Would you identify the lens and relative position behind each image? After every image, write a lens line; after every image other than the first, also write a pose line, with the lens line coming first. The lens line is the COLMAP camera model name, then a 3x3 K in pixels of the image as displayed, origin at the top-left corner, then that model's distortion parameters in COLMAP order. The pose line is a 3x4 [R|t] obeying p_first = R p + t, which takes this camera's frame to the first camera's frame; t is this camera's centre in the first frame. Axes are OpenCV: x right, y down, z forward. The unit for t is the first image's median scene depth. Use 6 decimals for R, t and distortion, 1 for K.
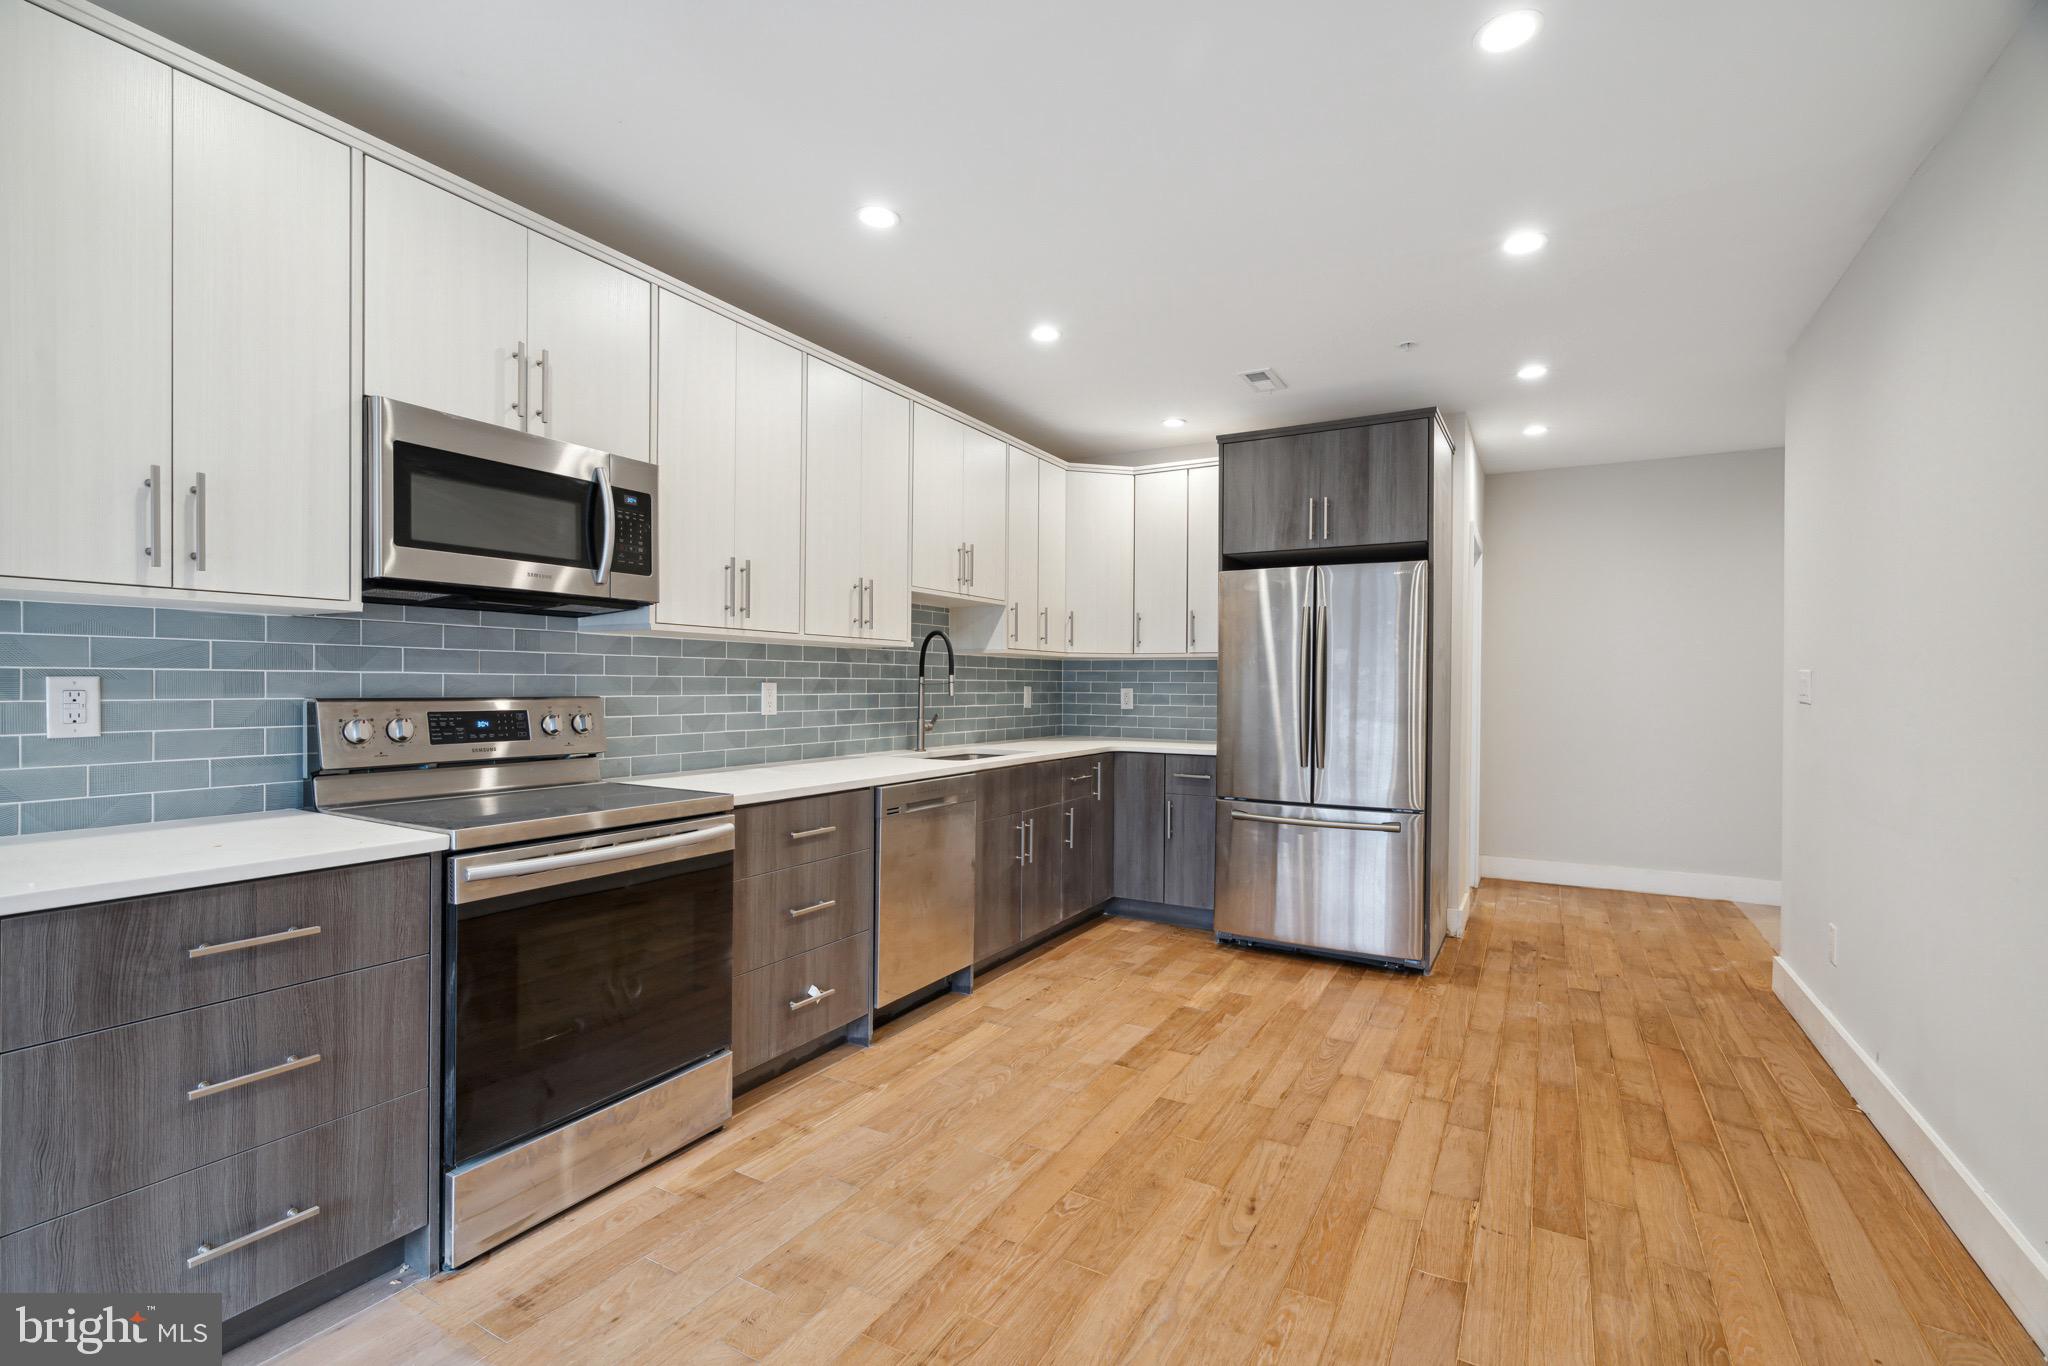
lens RADIAL K [[936.9, 0, 1009.5], [0, 936.9, 688.6], [0, 0, 1]] dist [-0.000665, 0.003153]
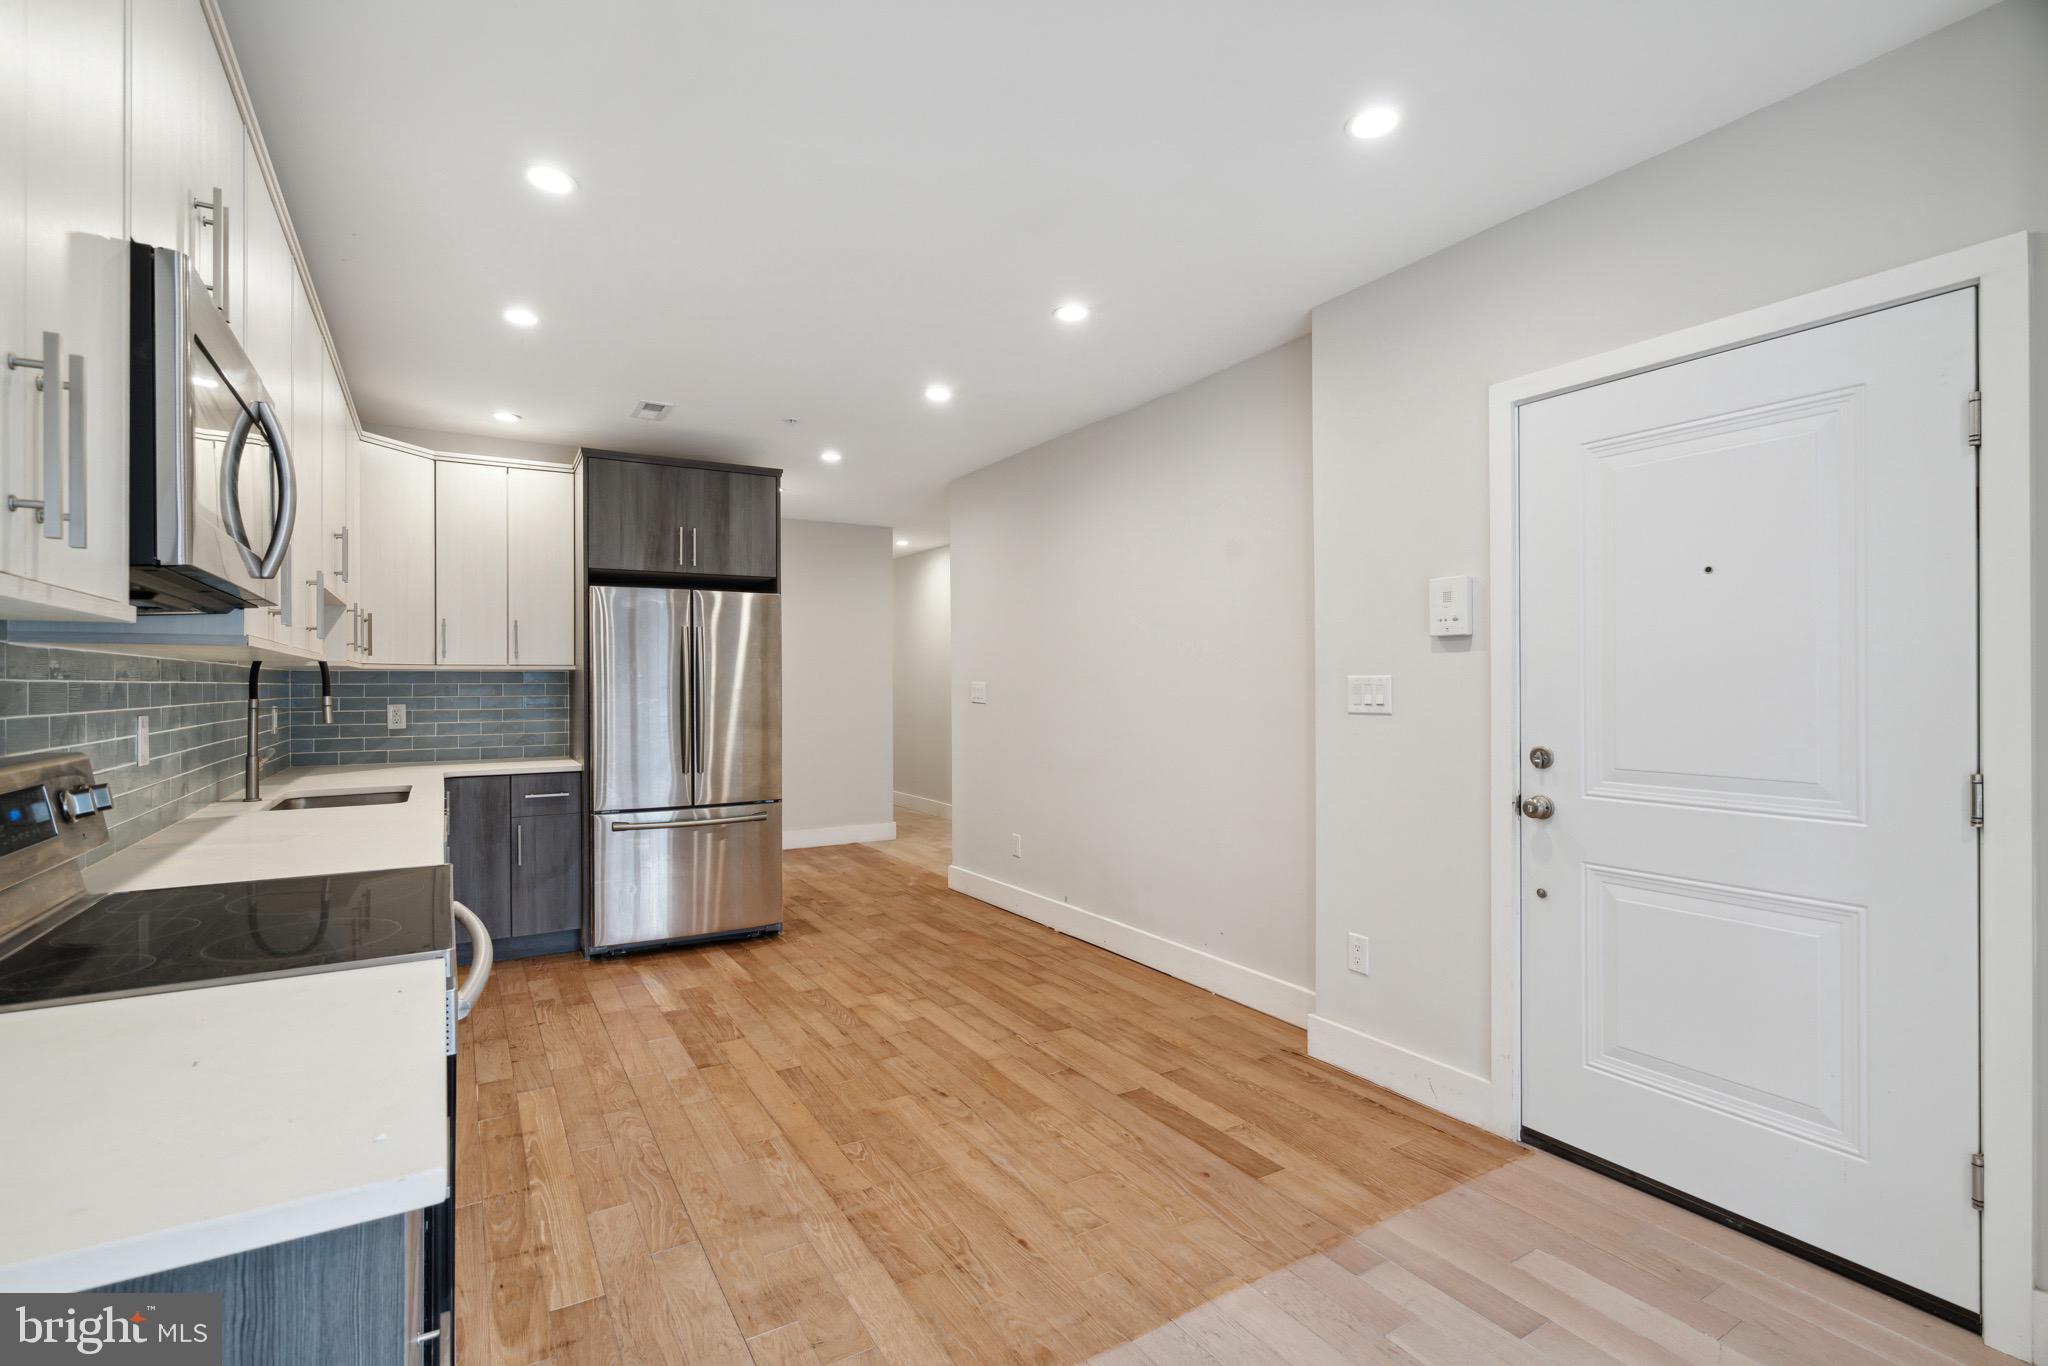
lens RADIAL K [[936.9, 0, 1022.2], [0, 936.9, 681.2], [0, 0, 1]] dist [-0.000665, 0.003153]
pose [[0.480565, -0.005818, 0.876940, -0.656728], [0.012221, 0.999925, -0.000064, -0.026770], [-0.876874, 0.010748, 0.480600, 0.188879]]
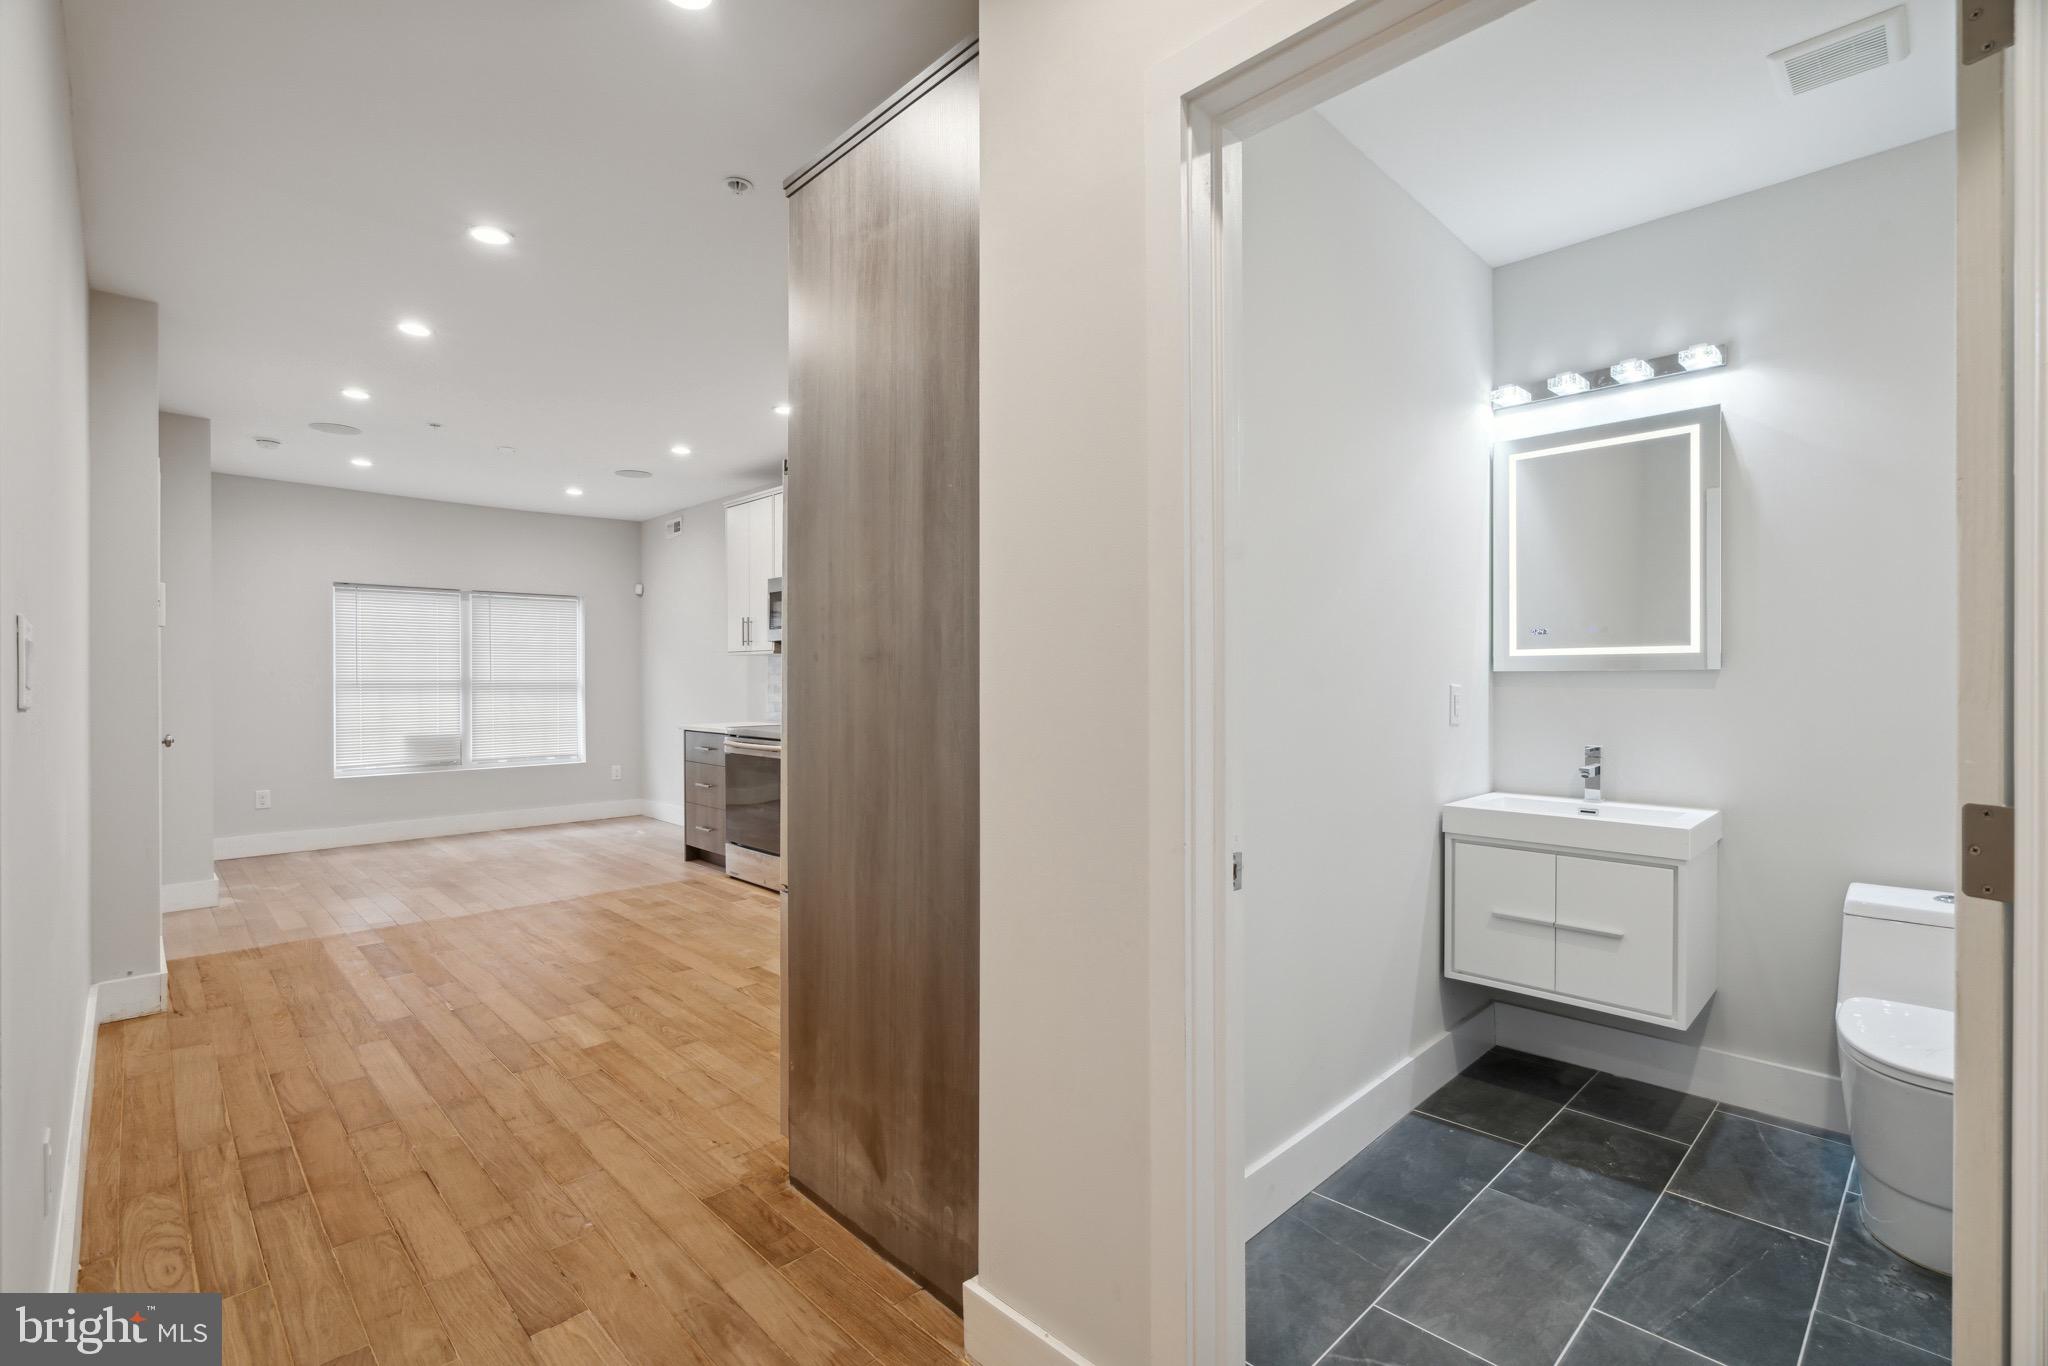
lens RADIAL K [[936.9, 0, 1012.8], [0, 936.9, 685.2], [0, 0, 1]] dist [-0.000665, 0.003153]
pose [[-0.284786, -0.001304, -0.958590, 1.329222], [-0.008415, 0.999964, 0.001140, 0.003362], [0.958554, 0.008391, -0.284786, 1.796987]]
